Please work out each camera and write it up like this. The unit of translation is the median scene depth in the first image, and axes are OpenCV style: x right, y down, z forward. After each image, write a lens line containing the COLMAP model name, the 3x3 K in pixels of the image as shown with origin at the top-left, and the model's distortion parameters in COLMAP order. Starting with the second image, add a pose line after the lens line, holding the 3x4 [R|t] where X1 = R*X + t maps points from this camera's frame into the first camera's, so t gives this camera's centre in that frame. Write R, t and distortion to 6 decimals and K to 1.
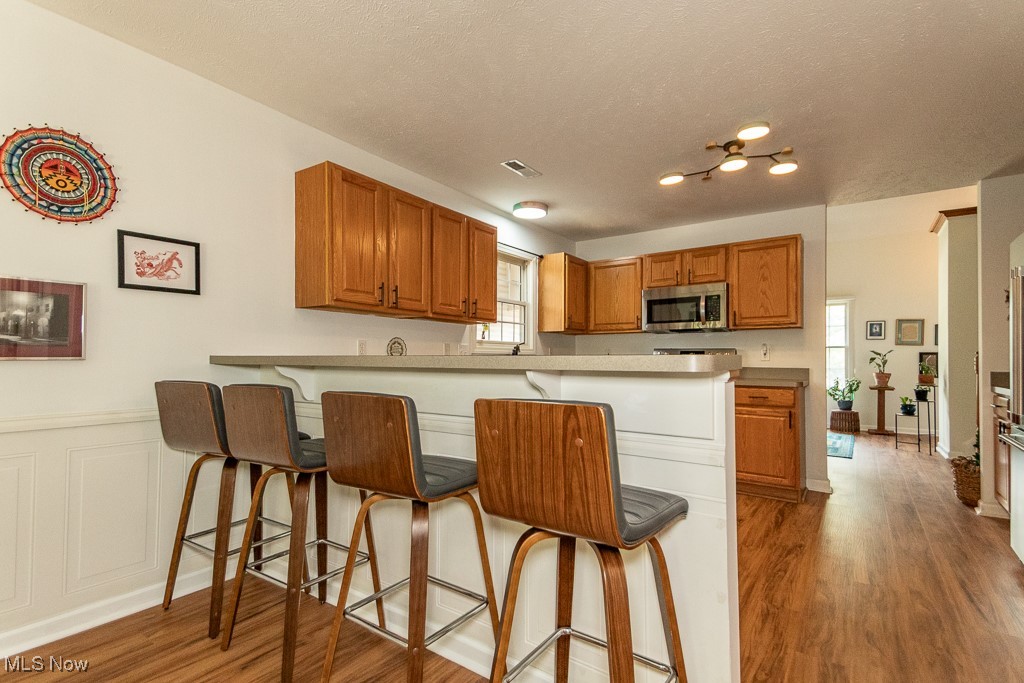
lens RADIAL K [[478.2, 0, 503.2], [0, 478.2, 356.6], [0, 0, 1]] dist [0.056660, -0.000136]
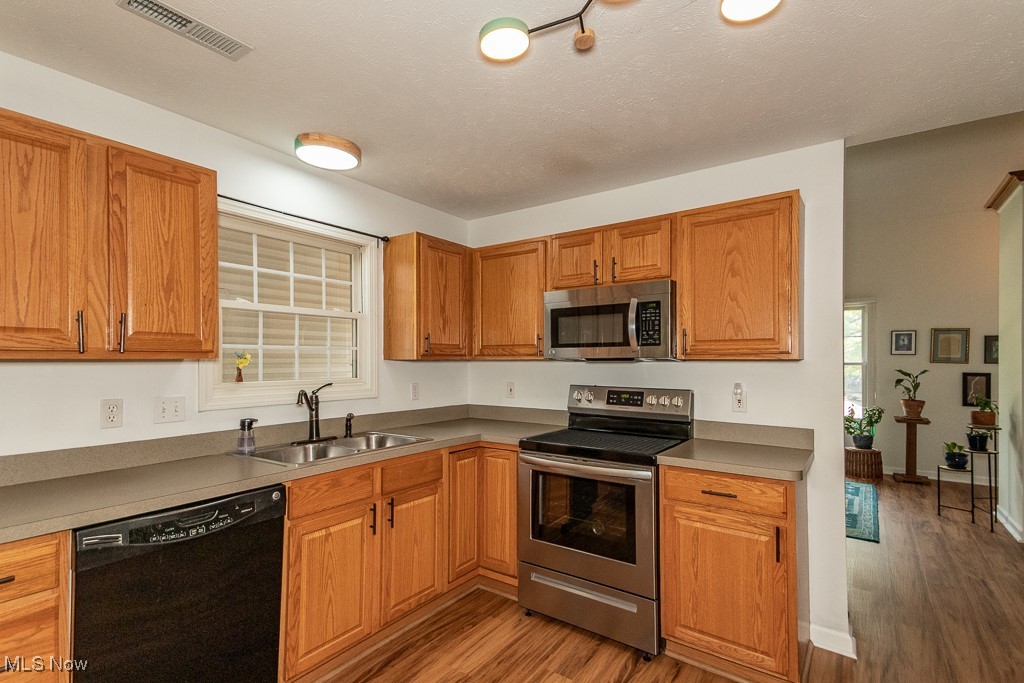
lens RADIAL K [[482.4, 0, 496.3], [0, 482.4, 360.5], [0, 0, 1]] dist [0.033951, -0.000119]
pose [[0.999785, -0.003489, -0.020438, 0.181938], [0.003640, 0.999966, 0.007360, -0.042444], [0.020412, -0.007433, 0.999764, 0.287755]]
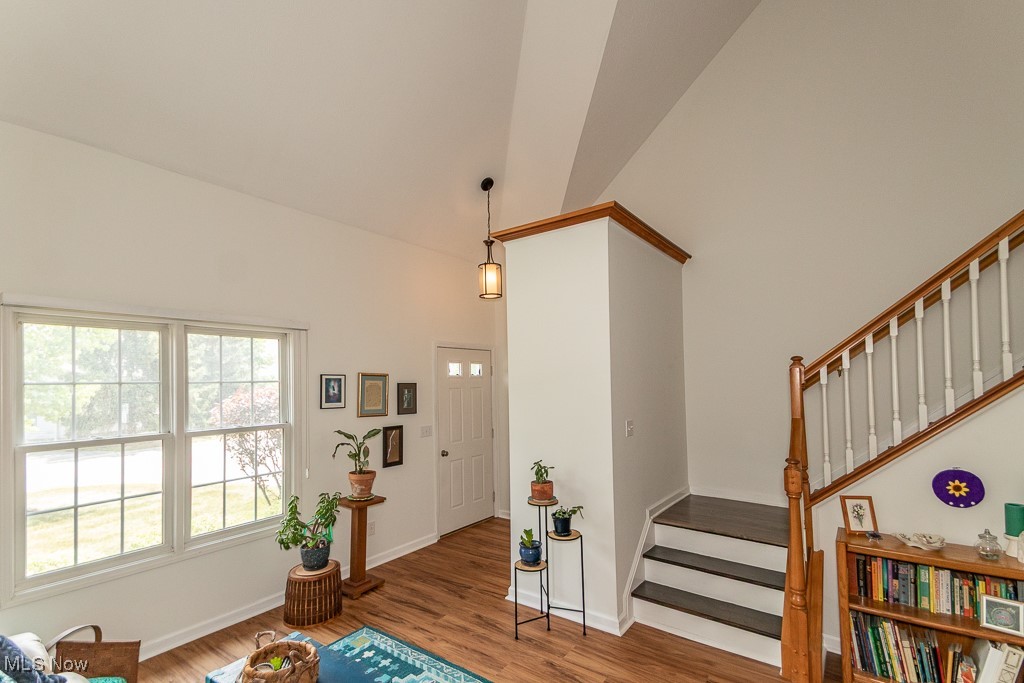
lens RADIAL K [[478.2, 0, 503.2], [0, 478.2, 356.6], [0, 0, 1]] dist [0.056660, -0.000136]
pose [[0.008724, 0.041959, 0.999081, 0.286509], [0.014121, 0.999014, -0.042080, -0.083572], [-0.999862, 0.014475, 0.008123, 1.015867]]
